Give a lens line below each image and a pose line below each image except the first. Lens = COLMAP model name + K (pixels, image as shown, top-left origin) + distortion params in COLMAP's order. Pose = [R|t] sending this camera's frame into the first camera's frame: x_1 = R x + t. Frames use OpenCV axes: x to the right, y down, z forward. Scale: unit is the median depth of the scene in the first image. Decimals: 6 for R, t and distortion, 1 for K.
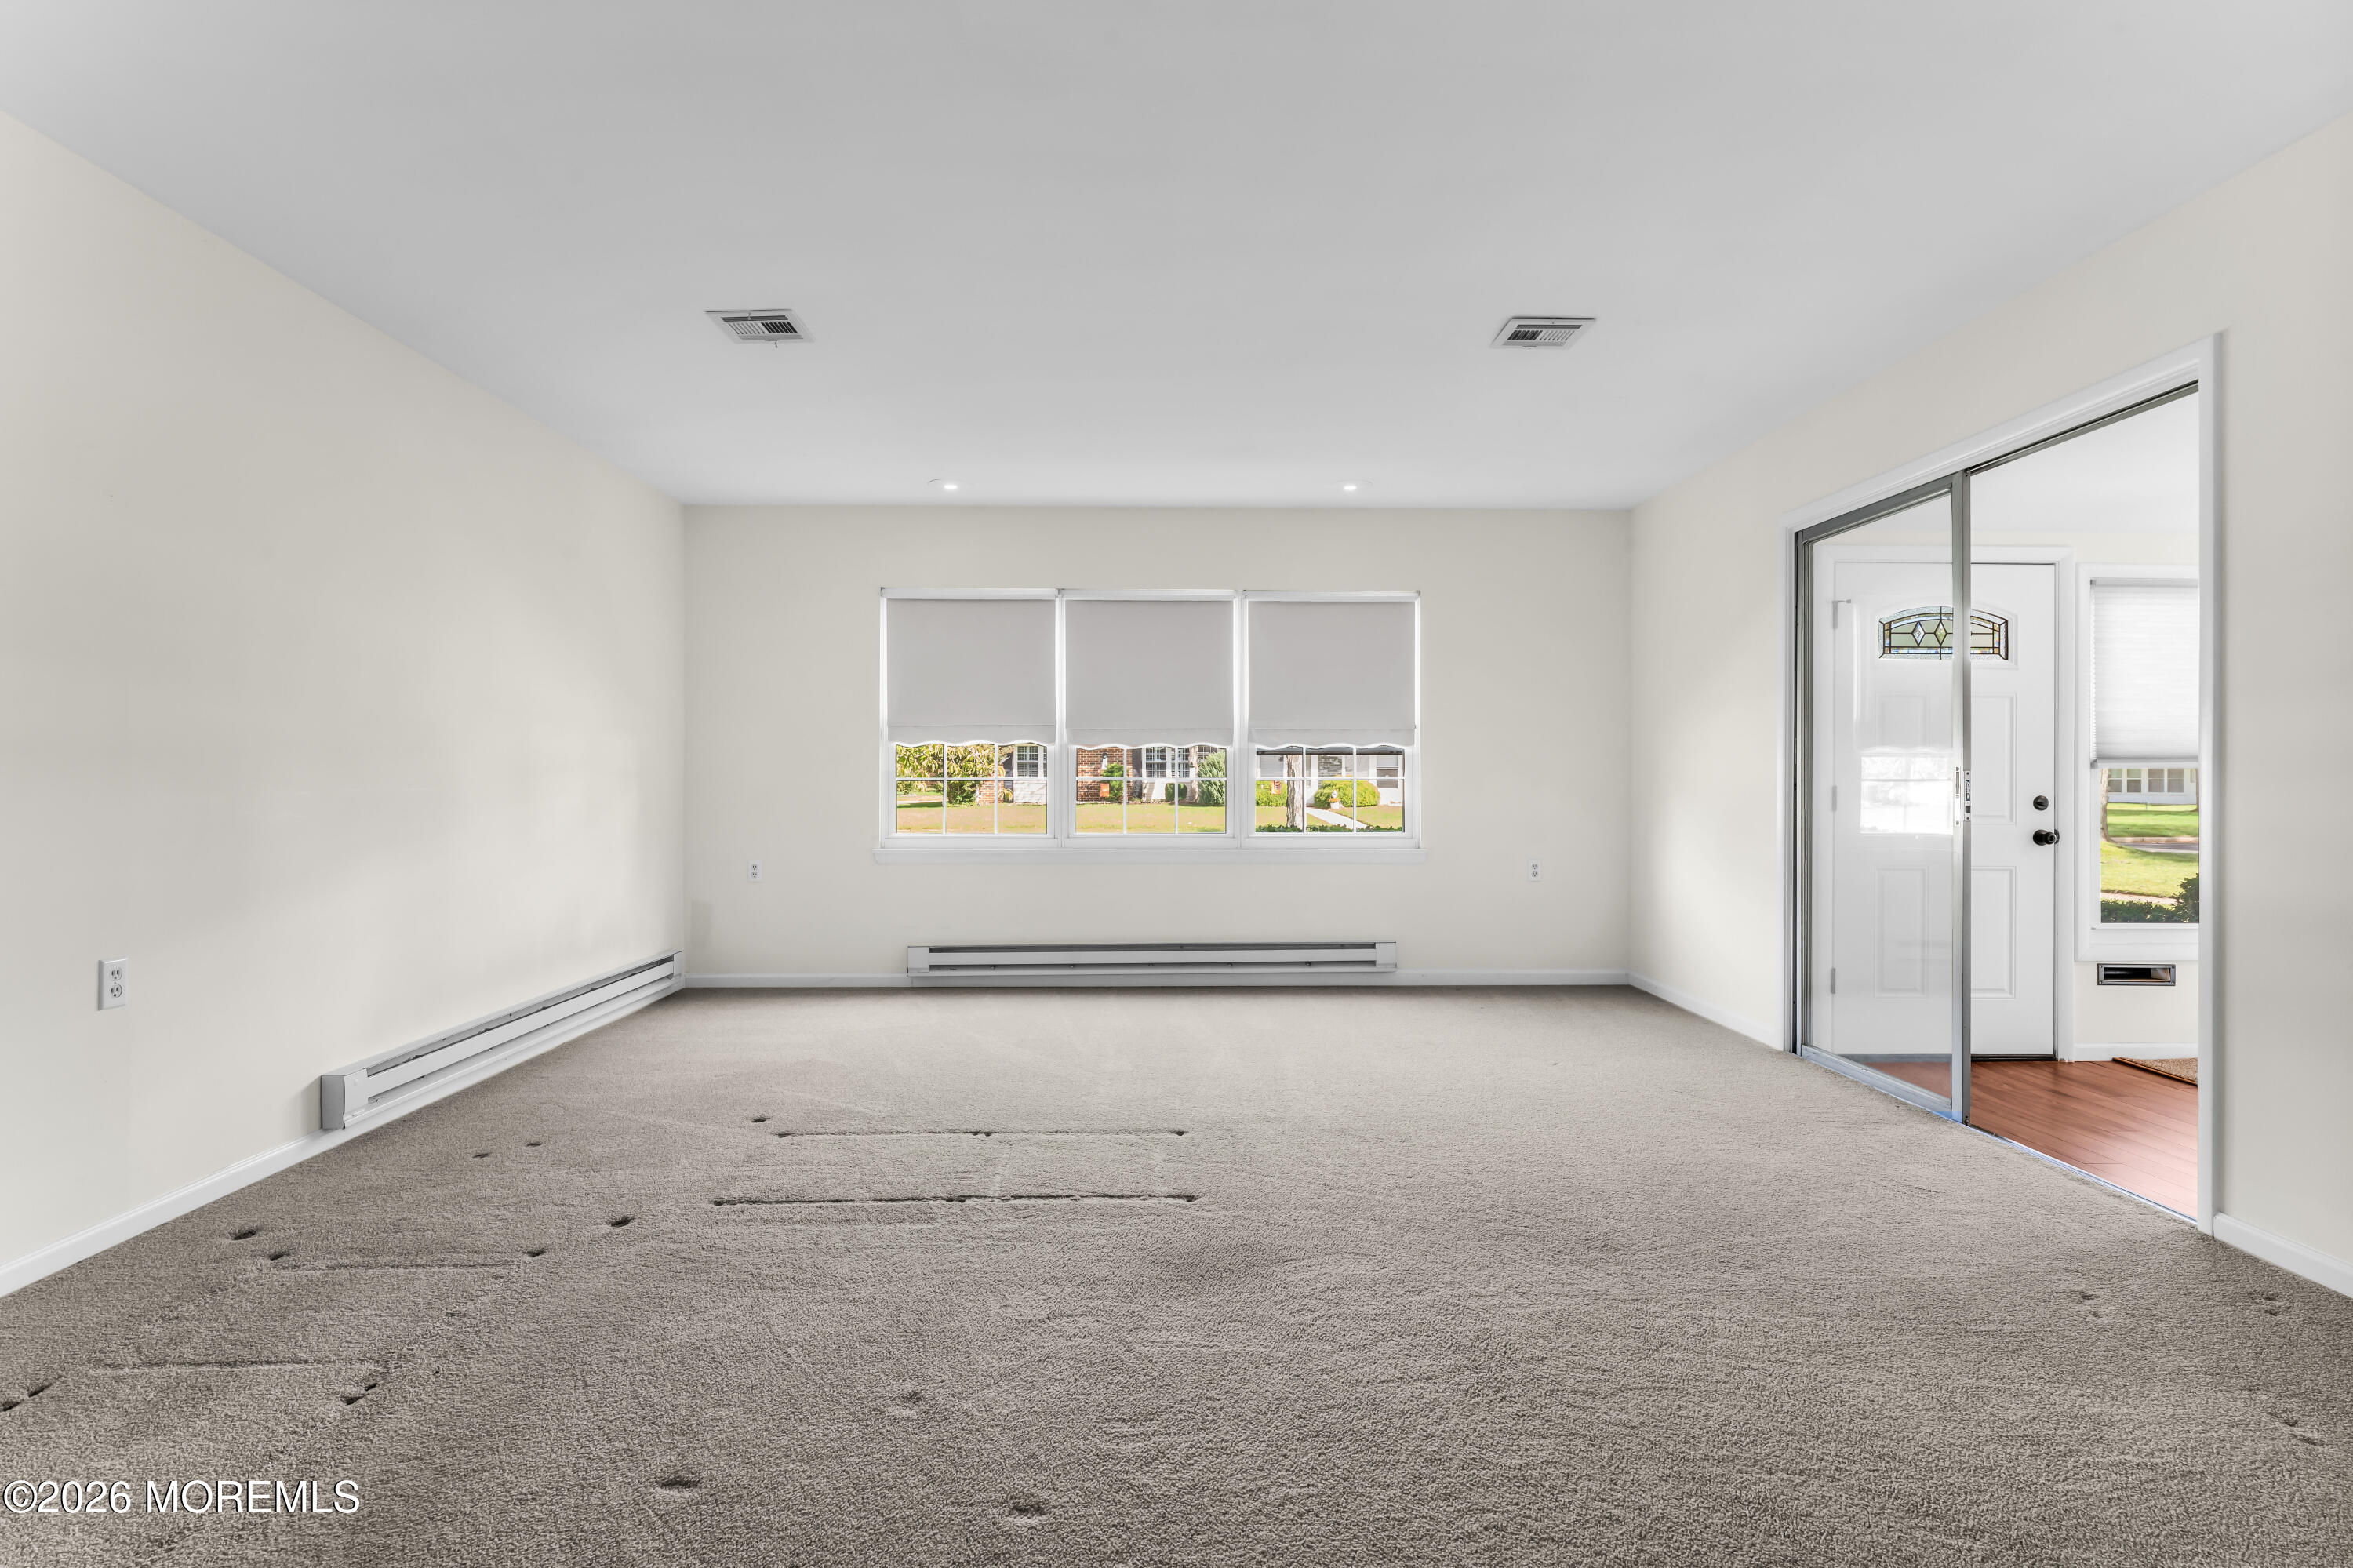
lens RADIAL K [[1167.3, 0, 1176.5], [0, 1167.3, 784.0], [0, 0, 1]] dist [0.001899, -0.000216]
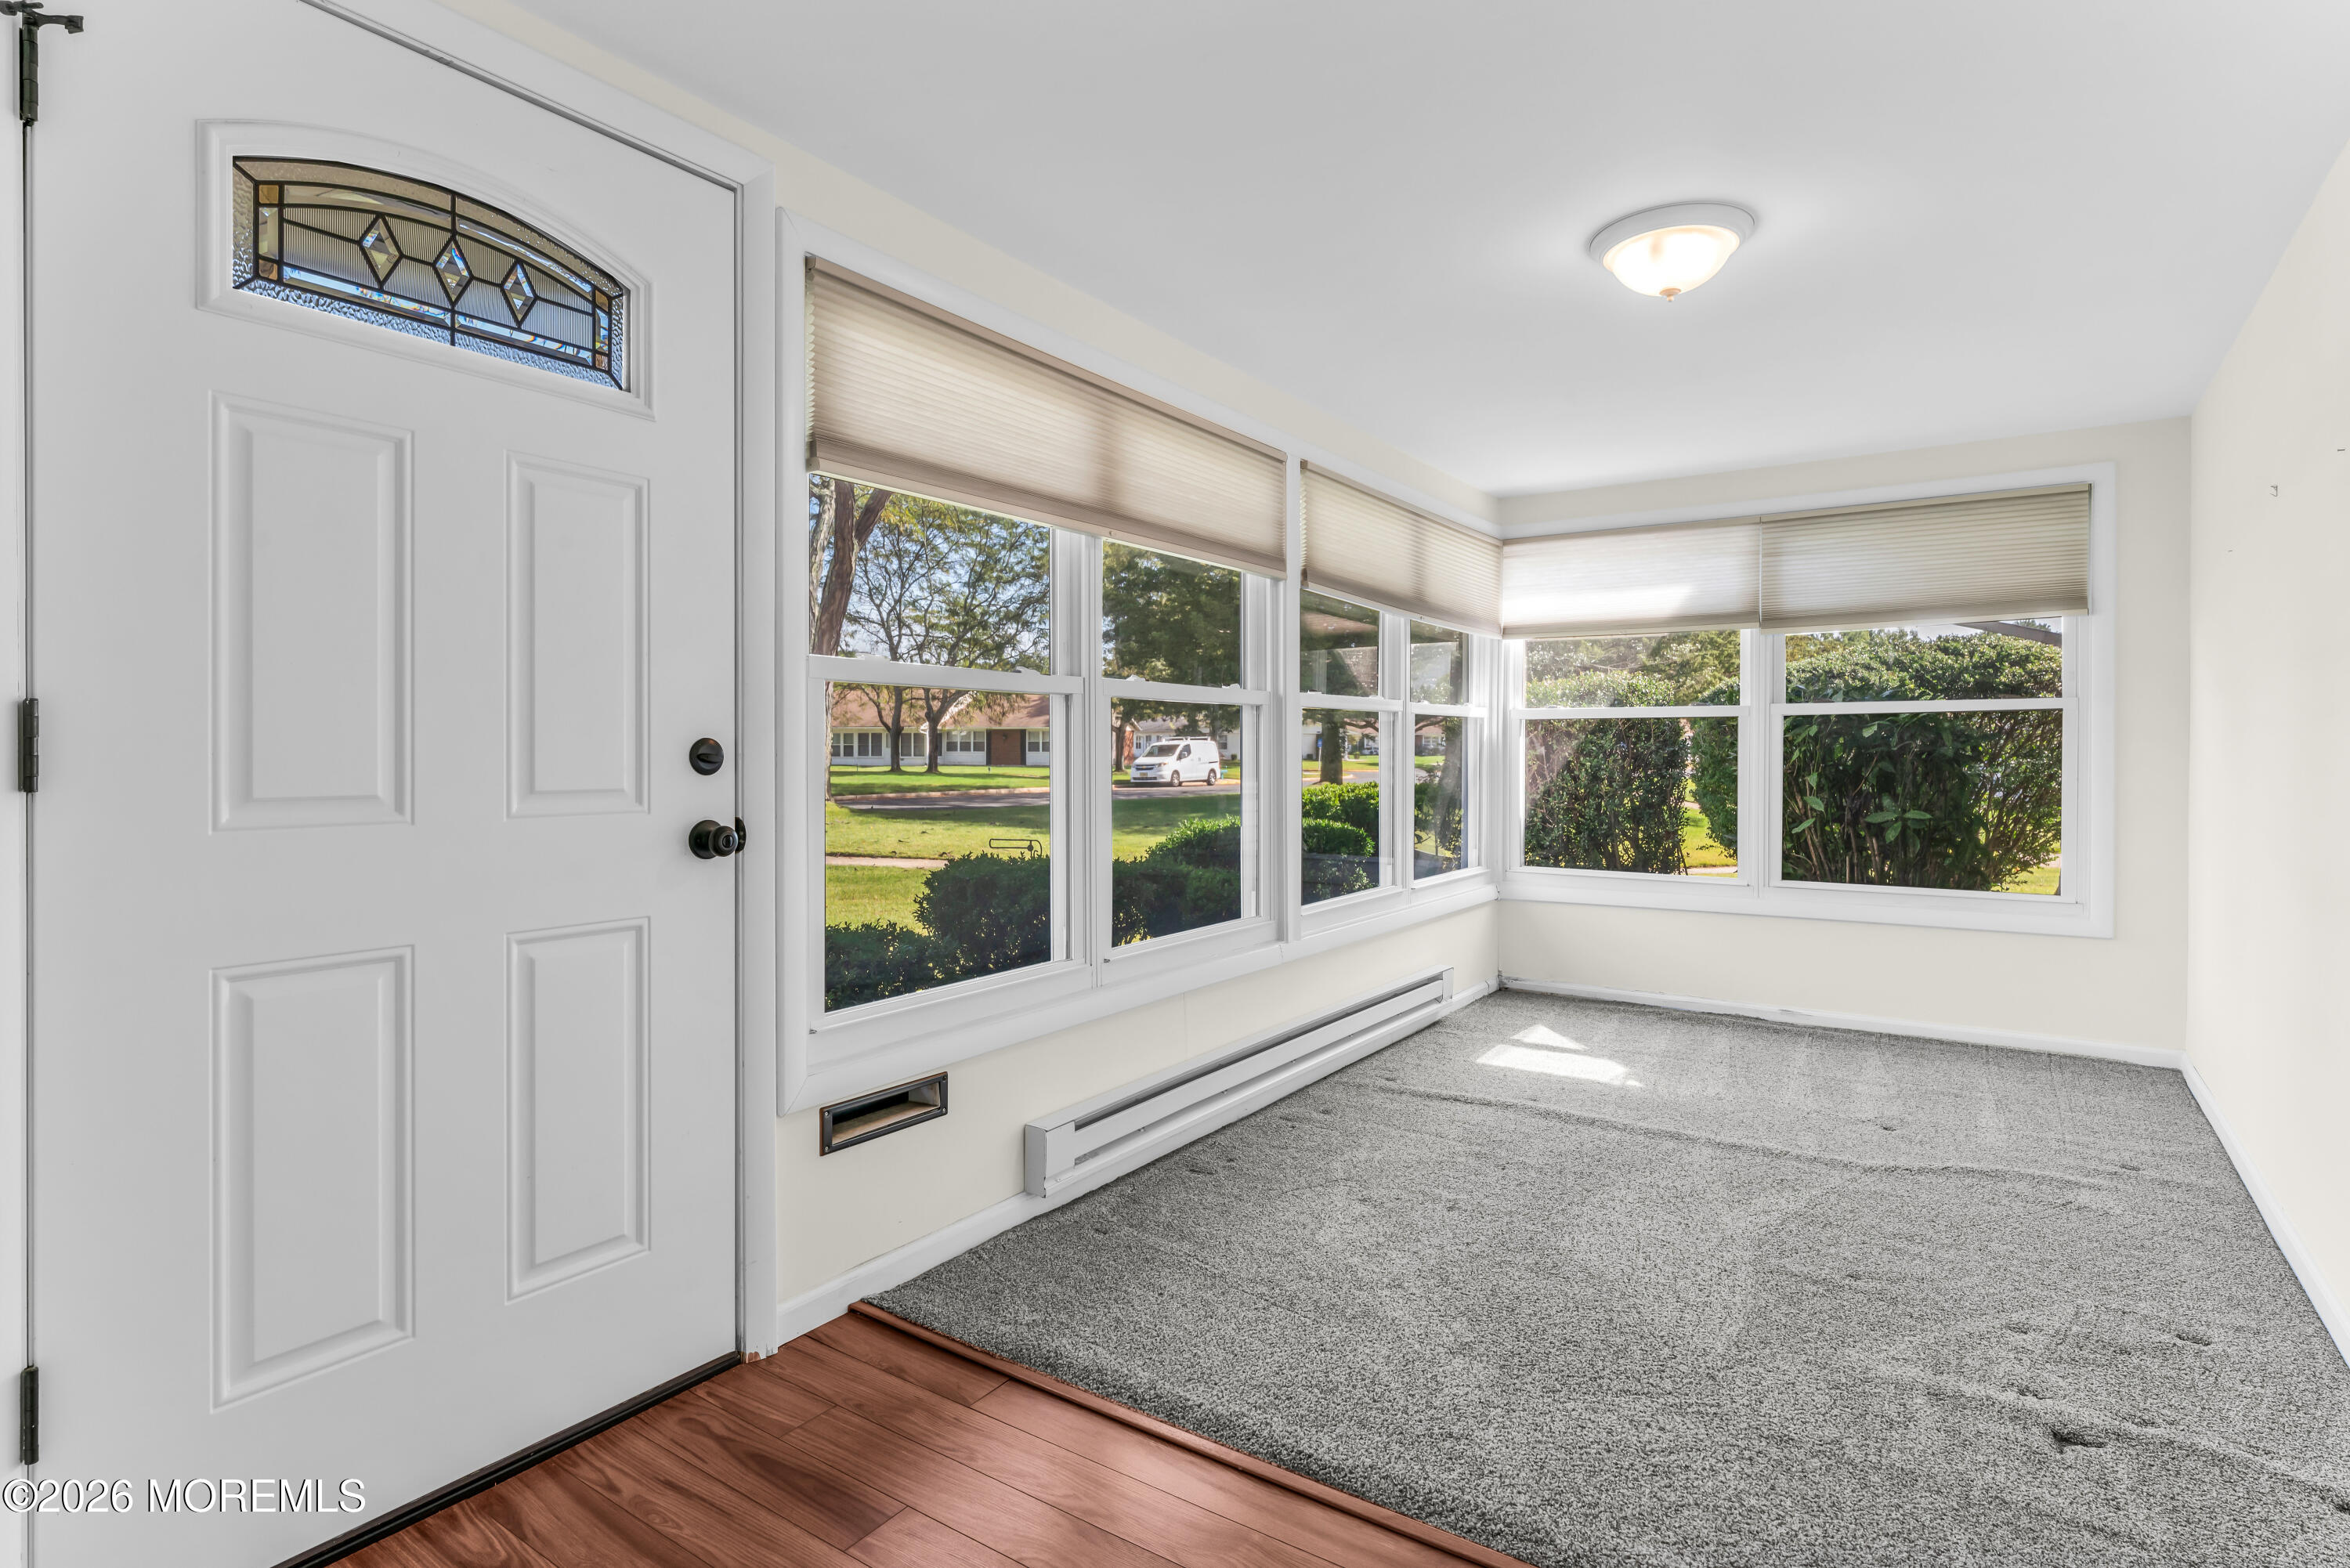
lens RADIAL K [[1207.0, 0, 1169.3], [0, 1207.0, 747.5], [0, 0, 1]] dist [0.000007, -0.000488]
pose [[0.584721, -0.001875, 0.811232, 0.435169], [0.004133, 0.999991, -0.000668, 0.012660], [-0.811224, 0.003744, 0.584724, 0.549909]]
